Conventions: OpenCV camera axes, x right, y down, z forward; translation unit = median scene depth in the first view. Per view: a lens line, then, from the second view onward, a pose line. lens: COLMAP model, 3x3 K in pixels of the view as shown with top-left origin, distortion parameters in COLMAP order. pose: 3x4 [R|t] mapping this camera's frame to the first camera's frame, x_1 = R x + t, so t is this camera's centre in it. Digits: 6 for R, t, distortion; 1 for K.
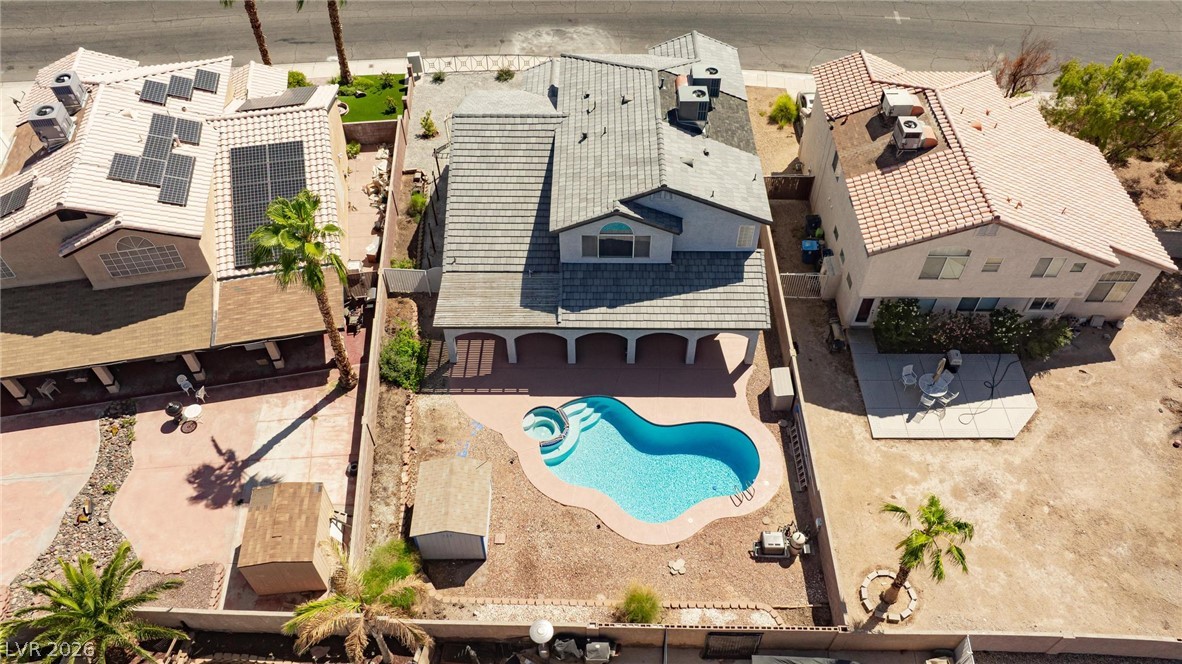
lens RADIAL K [[831.3, 0, 591.0], [0, 831.3, 332.0], [0, 0, 1]] dist [-0.020622, 0.000953]
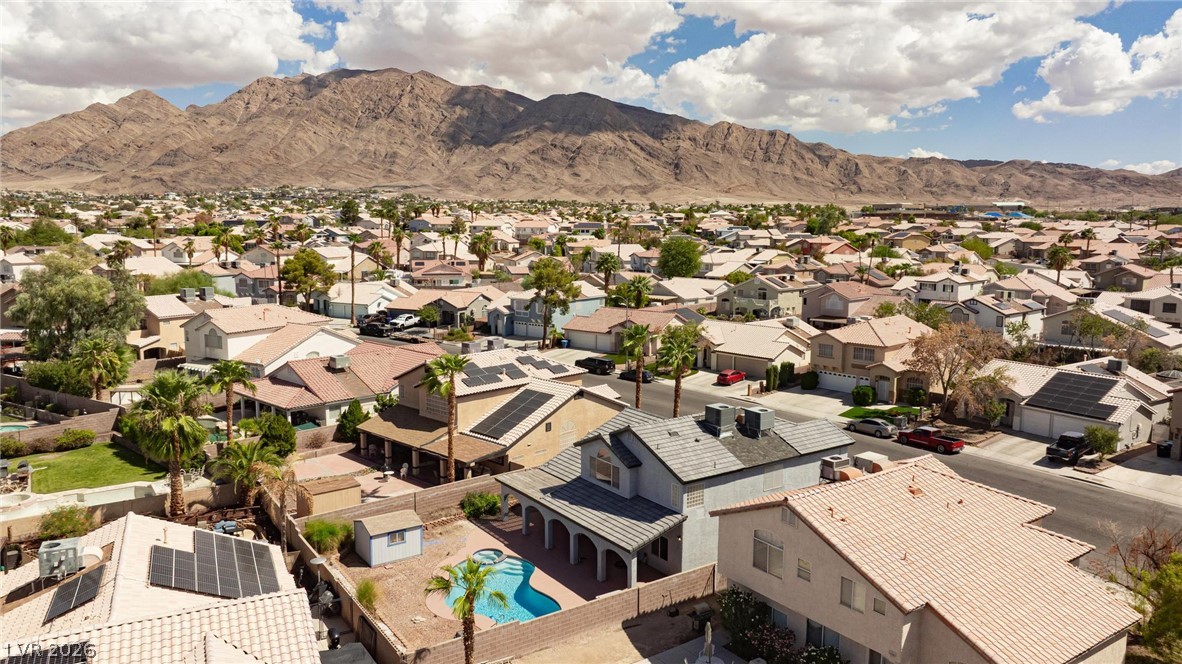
lens RADIAL K [[840.1, 0, 591.0], [0, 840.1, 332.0], [0, 0, 1]] dist [-0.066236, 0.067527]
pose [[0.573268, 0.109951, -0.811957, 1.089869], [-0.610638, 0.718079, -0.333892, 0.198548], [0.546337, 0.687222, 0.478792, 0.186685]]
